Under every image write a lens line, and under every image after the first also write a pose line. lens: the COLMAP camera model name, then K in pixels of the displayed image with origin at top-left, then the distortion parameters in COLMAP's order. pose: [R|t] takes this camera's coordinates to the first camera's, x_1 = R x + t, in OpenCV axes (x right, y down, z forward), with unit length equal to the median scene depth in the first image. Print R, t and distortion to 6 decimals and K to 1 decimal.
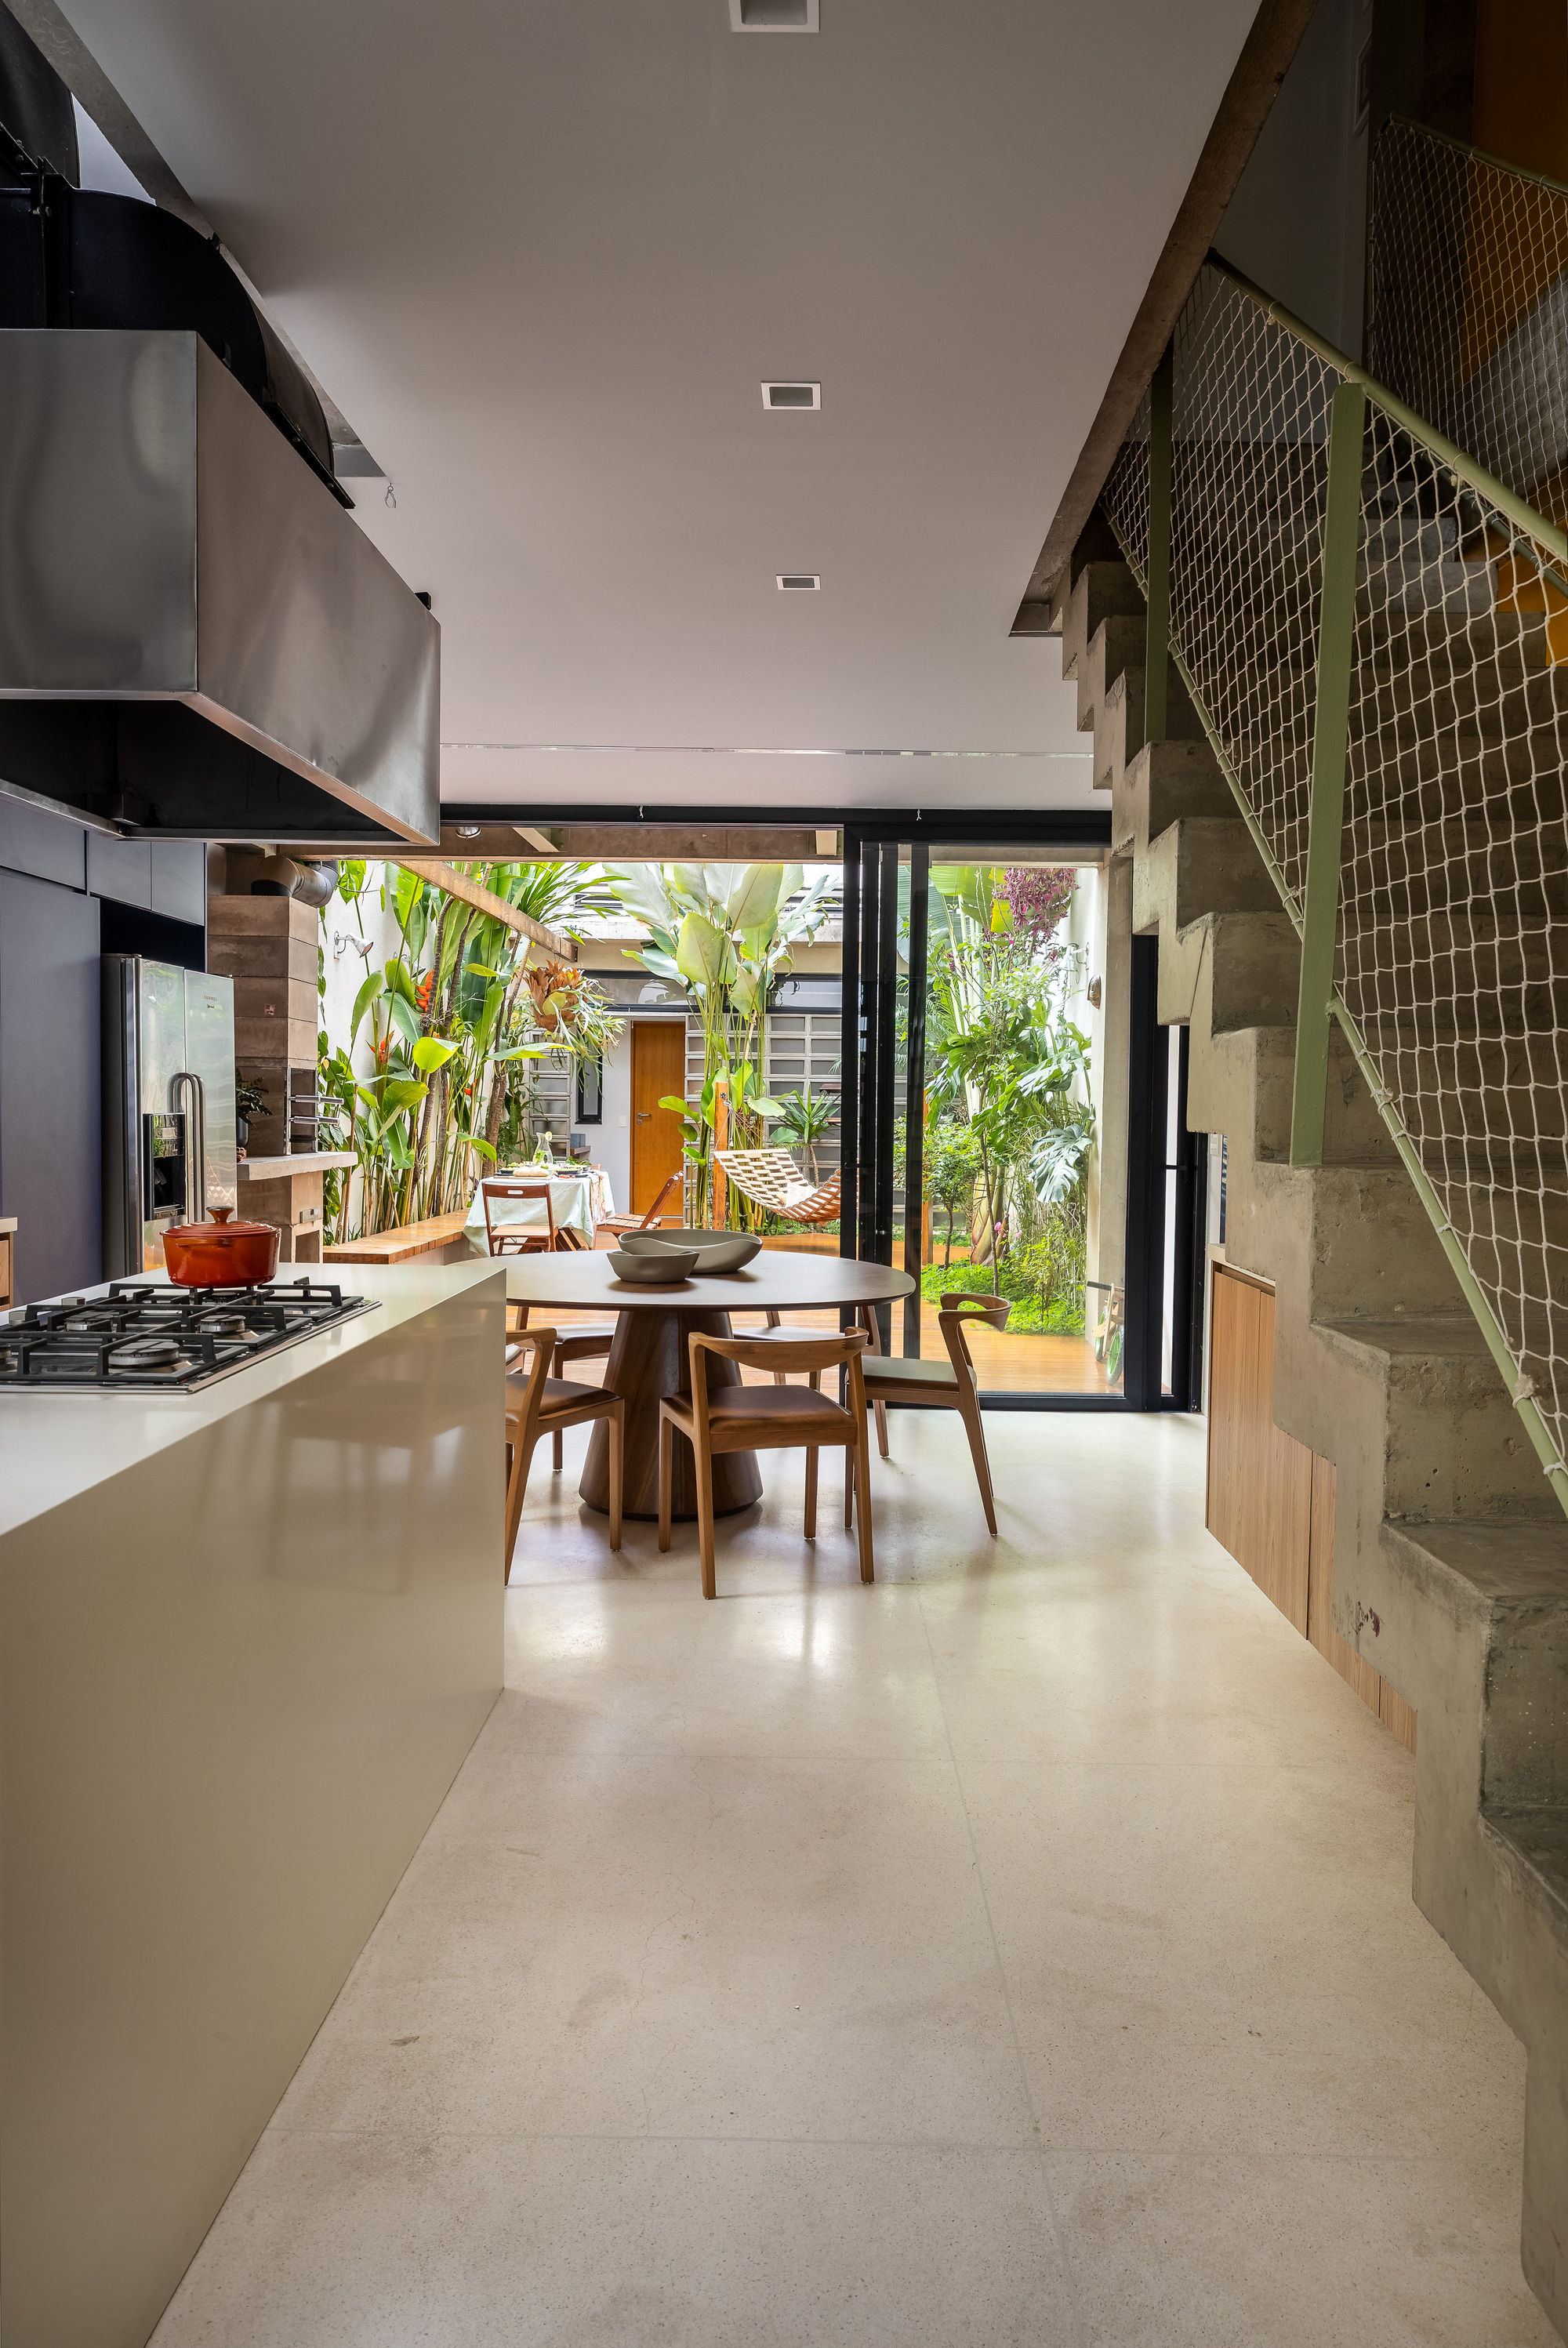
lens RADIAL K [[1553.1, 0, 791.1], [0, 1553.1, 1179.7], [0, 0, 1]] dist [-0.005801, 0.017783]
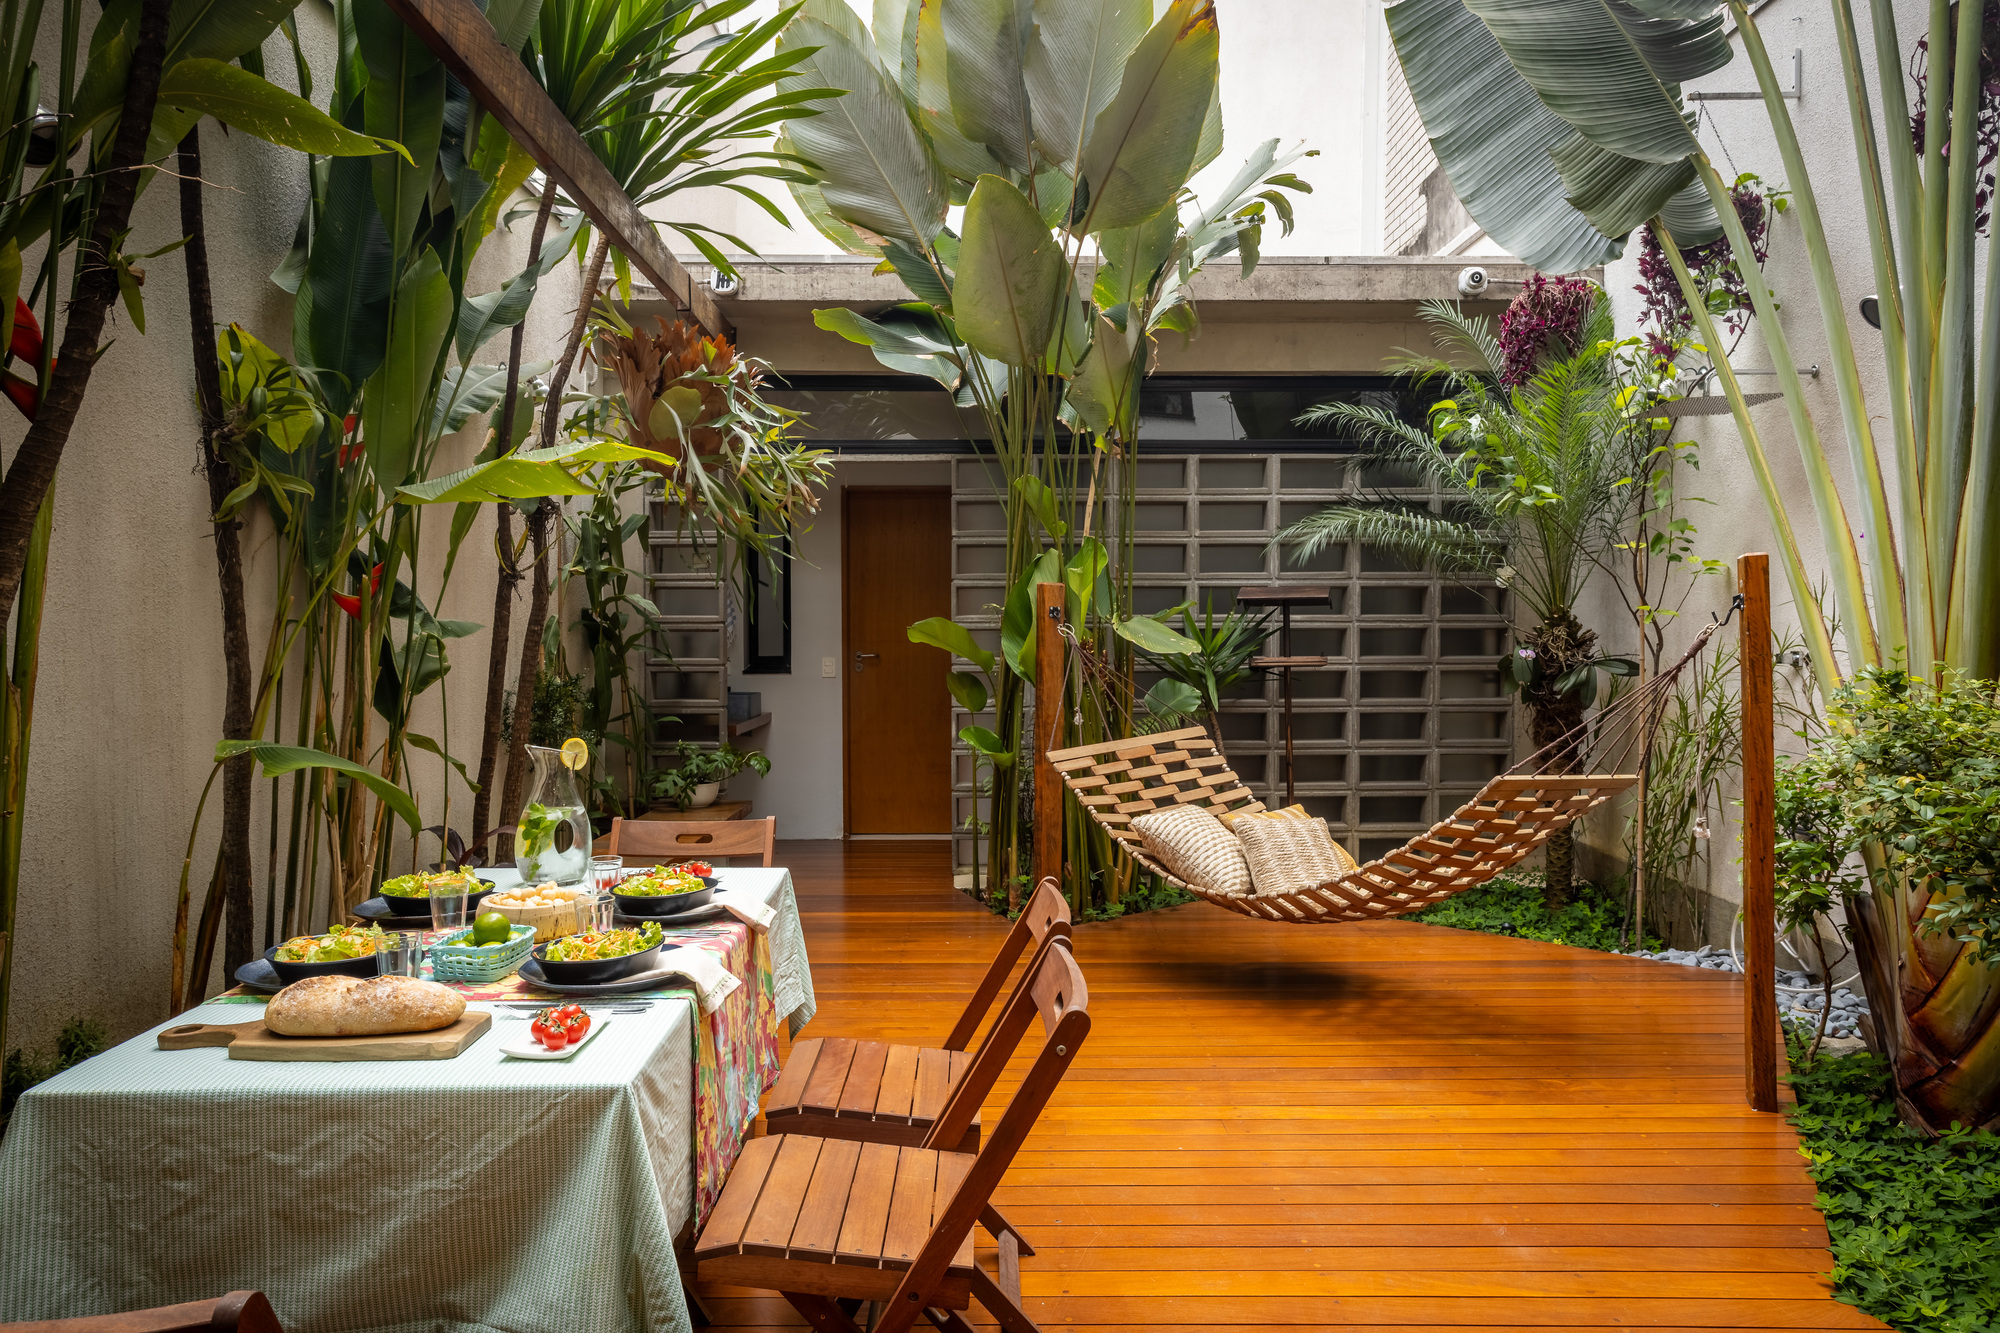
lens RADIAL K [[1322.9, 0, 993.2], [0, 1322.9, 664.3], [0, 0, 1]] dist [-0.005801, 0.017783]
pose [[0.999687, -0.018017, 0.017370, -0.081861], [0.018441, 0.999528, -0.024559, -0.036760], [-0.016919, 0.024871, 0.999547, 0.742839]]
